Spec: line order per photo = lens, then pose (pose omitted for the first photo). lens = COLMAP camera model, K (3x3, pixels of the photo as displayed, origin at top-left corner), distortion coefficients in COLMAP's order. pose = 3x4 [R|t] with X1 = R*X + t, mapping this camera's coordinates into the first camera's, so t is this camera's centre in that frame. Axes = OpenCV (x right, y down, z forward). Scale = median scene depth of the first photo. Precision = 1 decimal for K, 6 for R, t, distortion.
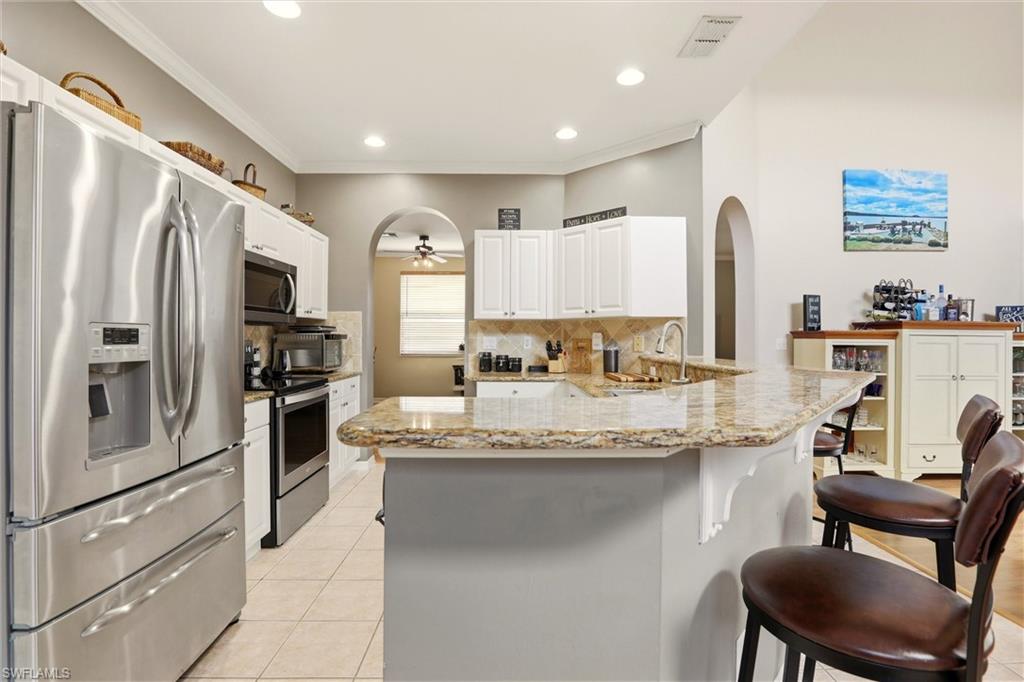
lens RADIAL K [[477.0, 0, 515.8], [0, 477.0, 335.3], [0, 0, 1]] dist [-0.048056, 0.015302]
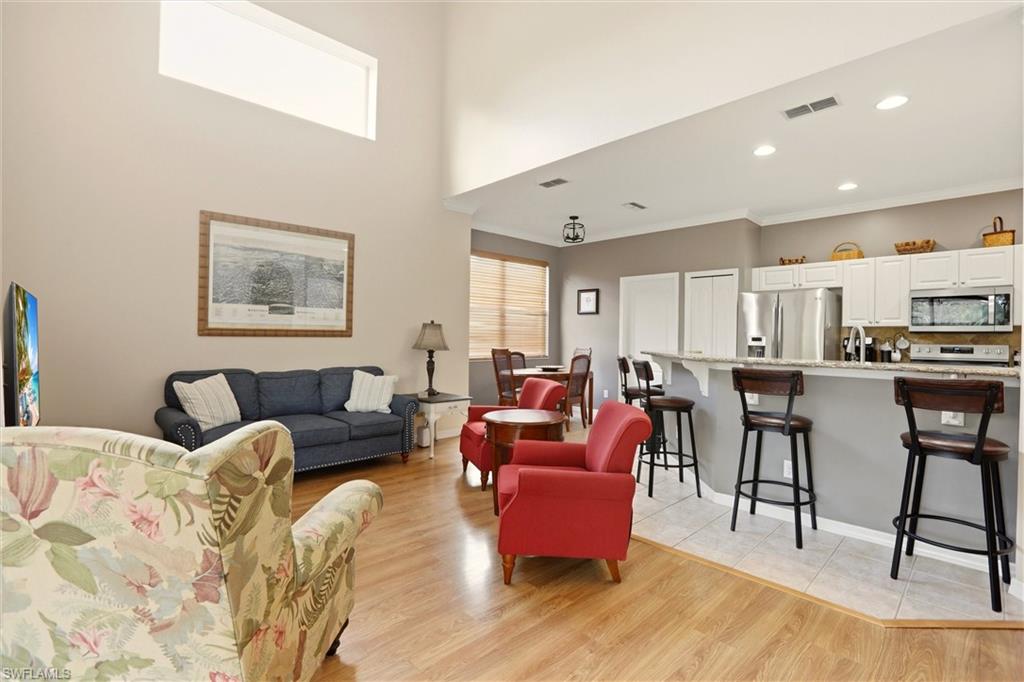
lens RADIAL K [[477.0, 0, 527.7], [0, 477.0, 340.9], [0, 0, 1]] dist [-0.048056, 0.015302]
pose [[-0.722302, -0.006647, -0.691545, 1.120837], [-0.009462, 0.999955, 0.000271, 0.010284], [0.691513, 0.006739, -0.722333, 0.832493]]
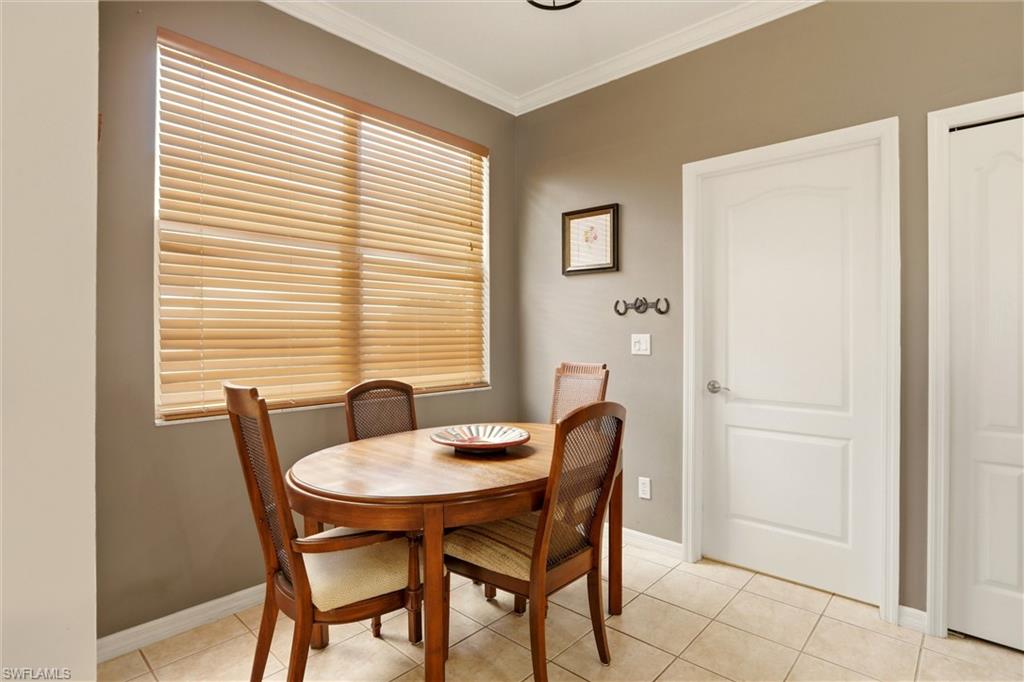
lens RADIAL K [[536.5, 0, 517.3], [0, 536.5, 334.3], [0, 0, 1]] dist [-0.020941, 0.001279]
pose [[-0.692183, -0.005590, -0.721700, 0.328614], [0.003125, 0.999937, -0.010742, 0.003534], [0.721715, -0.009691, -0.692123, 0.134514]]
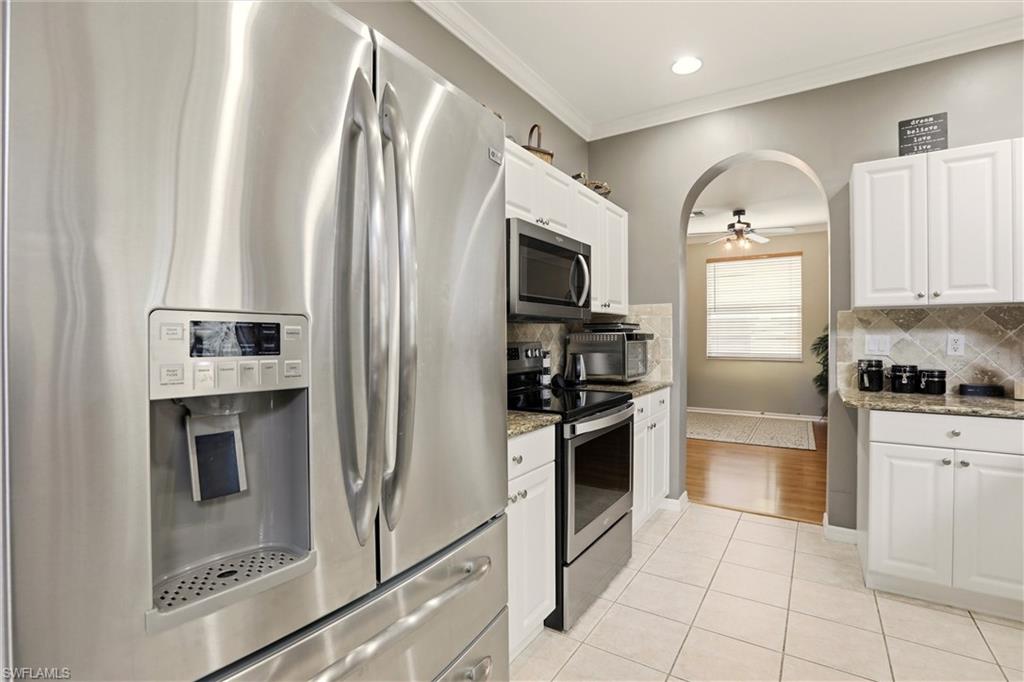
lens RADIAL K [[477.0, 0, 515.2], [0, 477.0, 338.9], [0, 0, 1]] dist [-0.048056, 0.015302]
pose [[0.825215, -0.003702, -0.564807, -0.107516], [0.008426, 0.999948, 0.005756, 0.000353], [0.564756, -0.009508, 0.825203, 0.241357]]
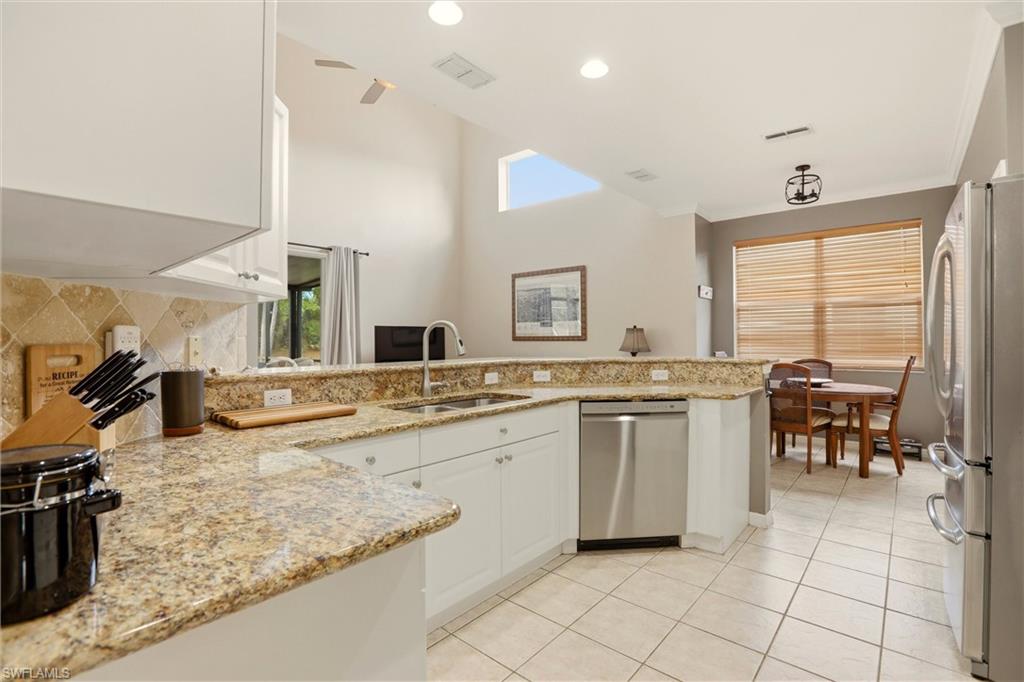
lens RADIAL K [[477.0, 0, 515.1], [0, 477.0, 334.2], [0, 0, 1]] dist [-0.048056, 0.015302]
pose [[-0.746996, 0.003182, 0.664821, -0.257392], [-0.005824, 0.999919, -0.011330, 0.002717], [-0.664804, -0.012335, -0.746916, 1.041272]]
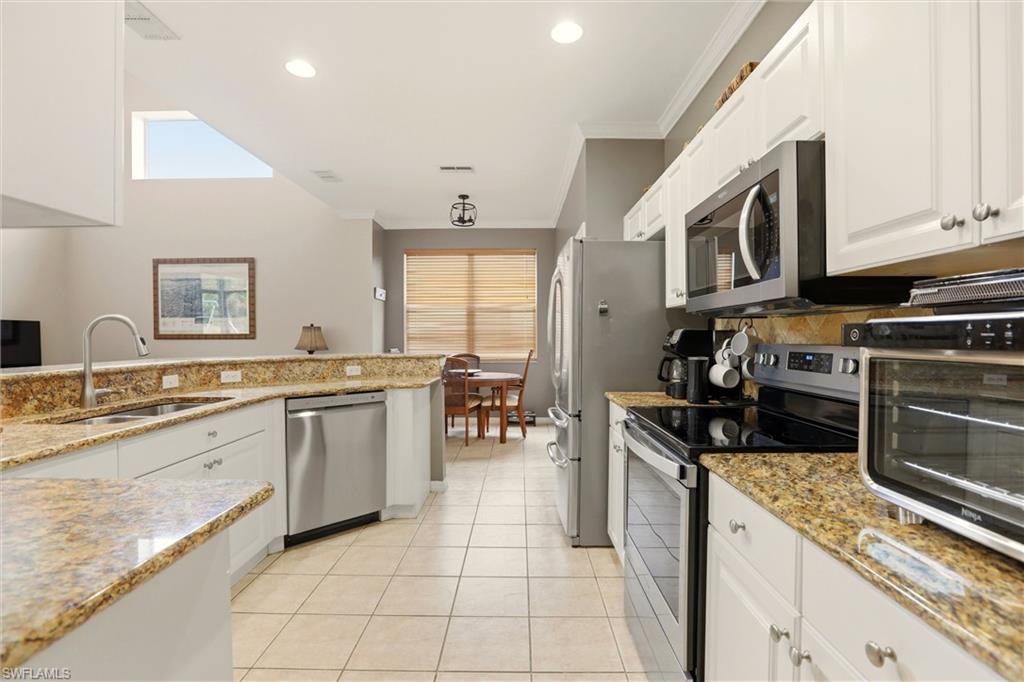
lens RADIAL K [[477.0, 0, 520.6], [0, 477.0, 343.8], [0, 0, 1]] dist [-0.048056, 0.015302]
pose [[-0.999761, -0.003993, 0.021495, -0.228845], [-0.003823, 0.999961, 0.007972, 0.004455], [-0.021526, 0.007888, -0.999737, 1.133232]]
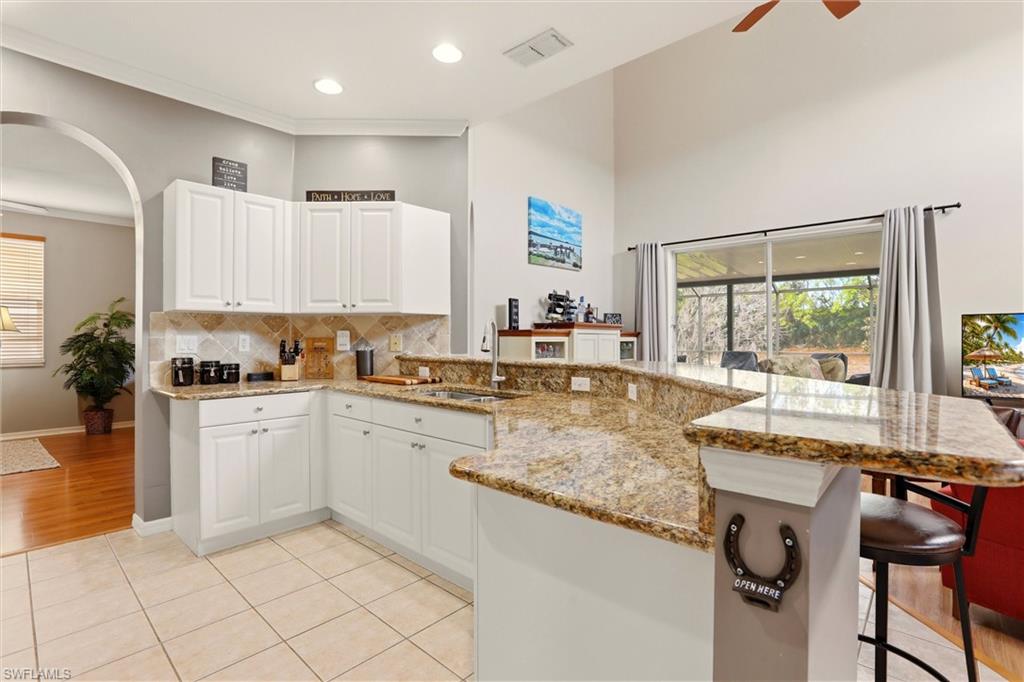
lens RADIAL K [[477.0, 0, 512.7], [0, 477.0, 337.1], [0, 0, 1]] dist [-0.048056, 0.015302]
pose [[0.693491, -0.005632, 0.720443, -0.231038], [-0.001035, 0.999961, 0.008814, -0.001435], [-0.720464, -0.006858, 0.693458, 0.186437]]
